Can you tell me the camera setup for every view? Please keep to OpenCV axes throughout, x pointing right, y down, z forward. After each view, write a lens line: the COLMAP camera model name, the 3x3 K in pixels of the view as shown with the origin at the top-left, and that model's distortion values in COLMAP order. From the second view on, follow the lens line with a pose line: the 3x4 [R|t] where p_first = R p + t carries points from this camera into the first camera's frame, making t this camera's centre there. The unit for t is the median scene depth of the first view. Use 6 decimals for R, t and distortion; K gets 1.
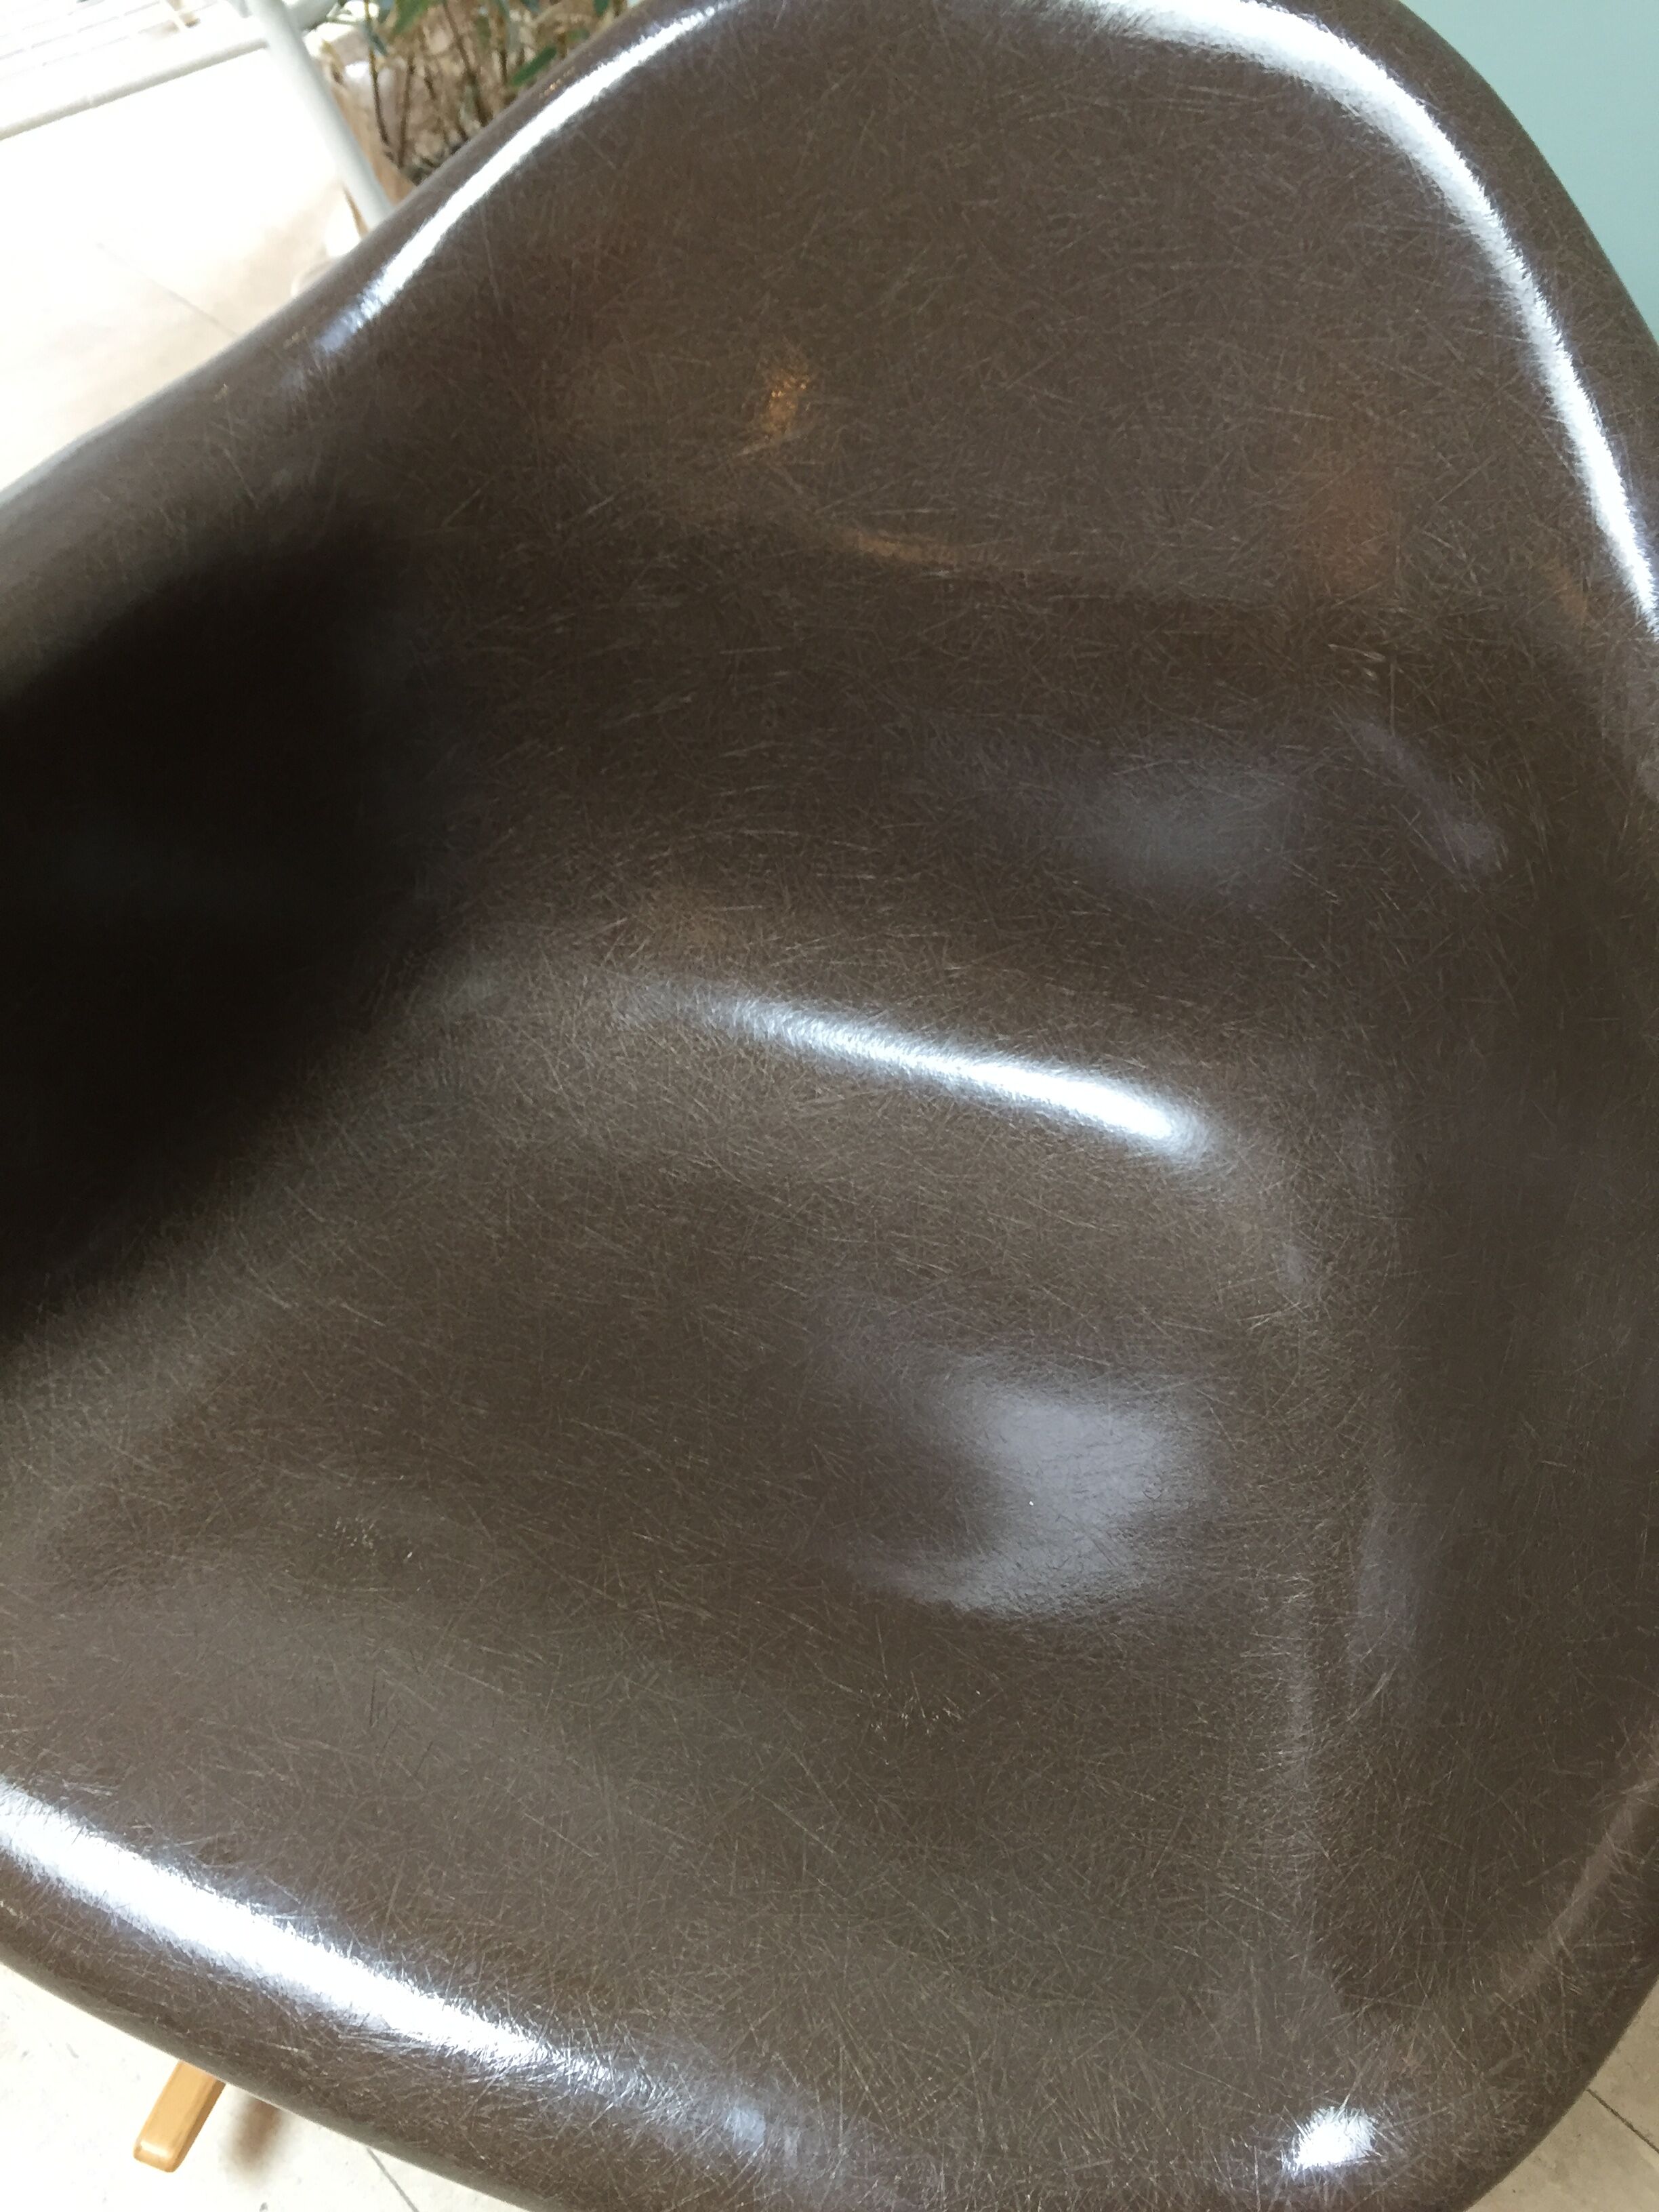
lens RADIAL K [[1893.1, 0, 829.5], [0, 1893.1, 1106.0], [0, 0, 1]] dist [0.093955, -0.129130]
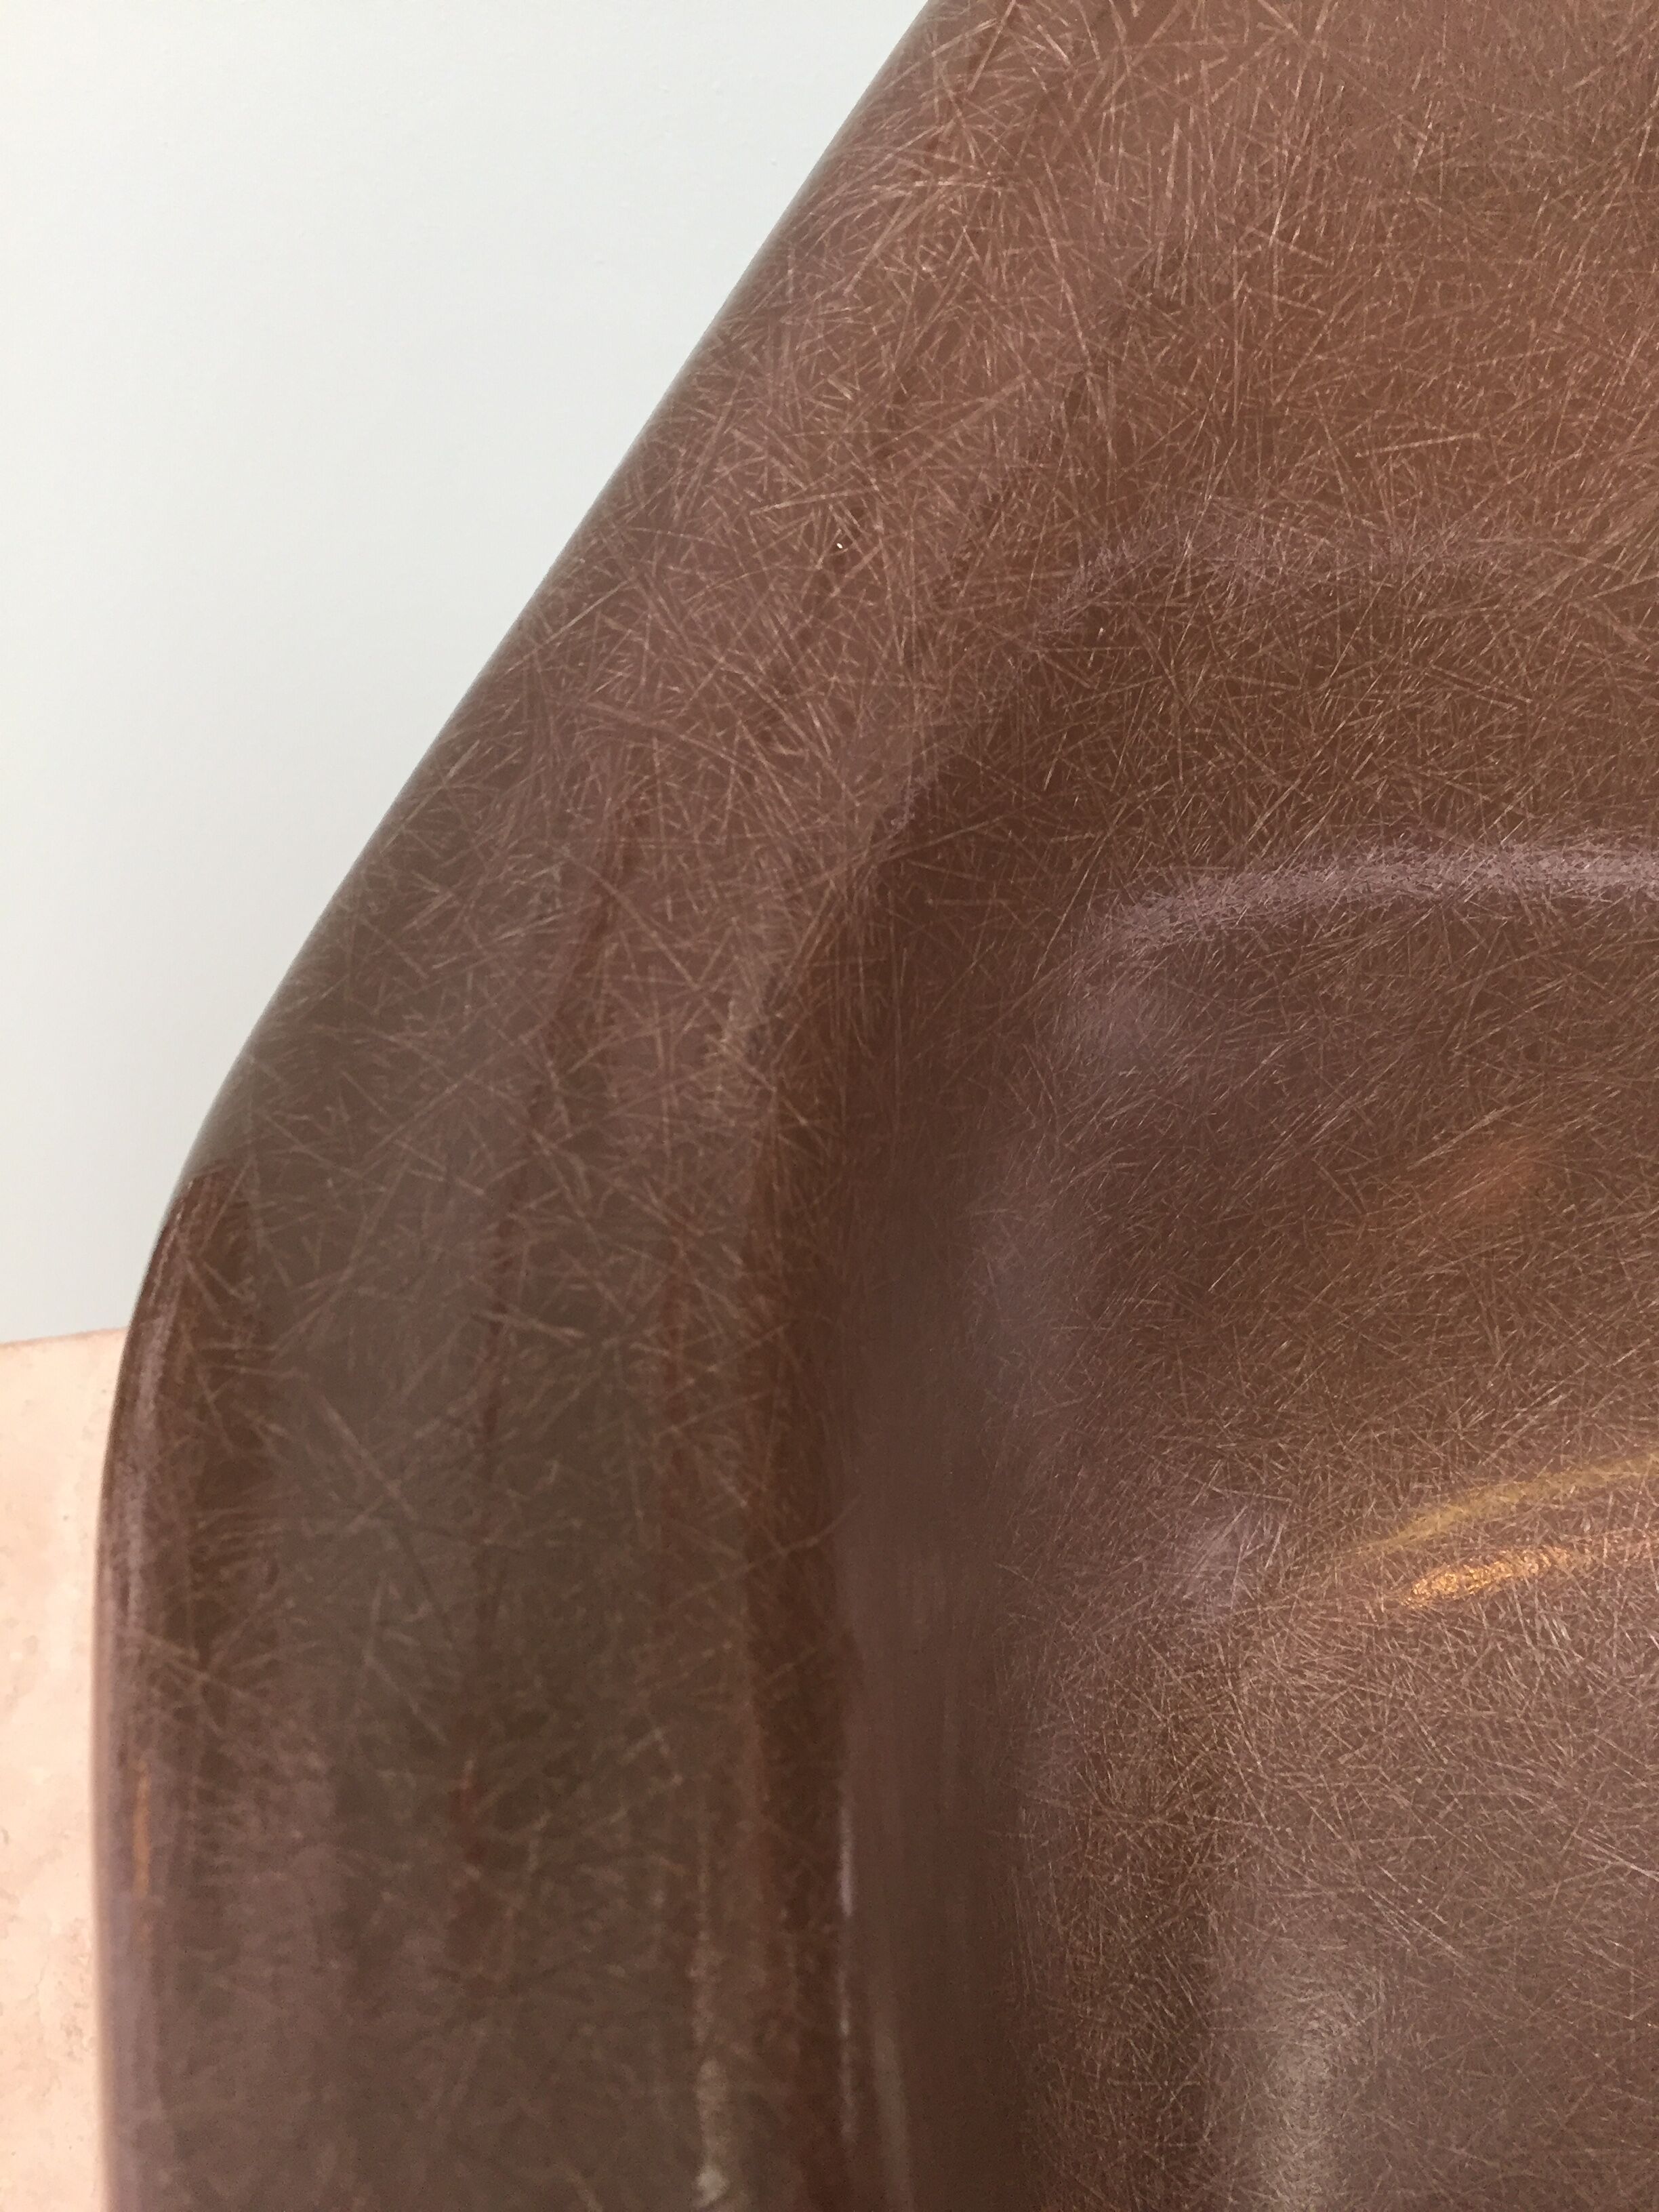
lens RADIAL K [[1893.1, 0, 829.5], [0, 1893.1, 1106.0], [0, 0, 1]] dist [0.093955, -0.129130]
pose [[0.847738, -0.385983, 0.363809, -0.366100], [0.382536, 0.920046, 0.084747, -0.299742], [-0.367432, 0.067326, 0.927610, 0.573551]]
